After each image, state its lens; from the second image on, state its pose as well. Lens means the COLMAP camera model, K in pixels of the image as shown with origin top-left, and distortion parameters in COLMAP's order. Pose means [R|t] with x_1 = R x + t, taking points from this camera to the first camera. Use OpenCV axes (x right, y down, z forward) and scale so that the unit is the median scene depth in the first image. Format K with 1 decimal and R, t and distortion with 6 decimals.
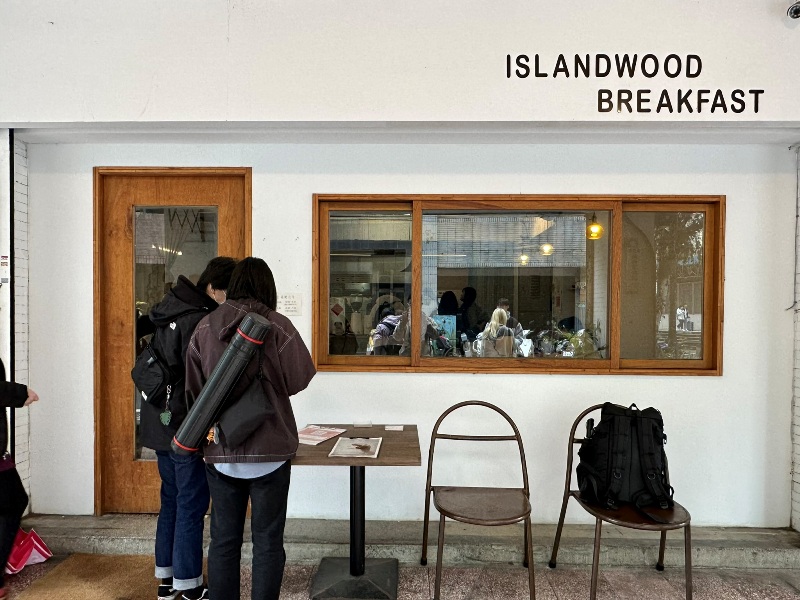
lens RADIAL K [[528.6, 0, 400.4], [0, 528.6, 305.2], [0, 0, 1]] dist [-0.000262, -0.006199]
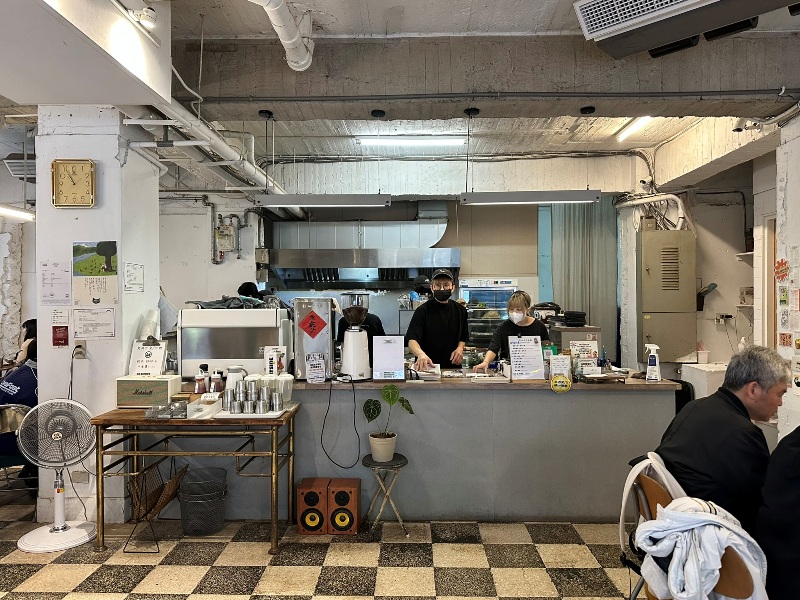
lens RADIAL K [[567.2, 0, 399.1], [0, 567.2, 299.3], [0, 0, 1]] dist [0.048612, -0.001202]
pose [[0.999887, -0.013788, -0.005923, -0.036844], [0.013814, 0.999895, 0.004405, -0.010296], [0.005862, -0.004487, 0.999973, 0.430089]]
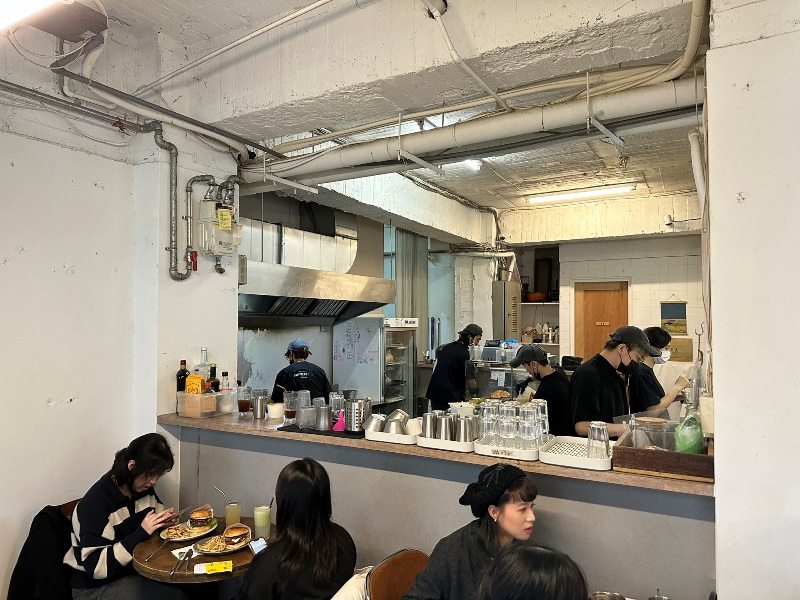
lens RADIAL K [[567.2, 0, 399.9], [0, 567.2, 301.7], [0, 0, 1]] dist [0.048612, -0.001202]
pose [[0.465259, 0.026778, 0.884769, -0.495362], [-0.011548, 0.999641, -0.024182, -0.035277], [-0.885099, 0.001034, 0.465402, 0.875662]]
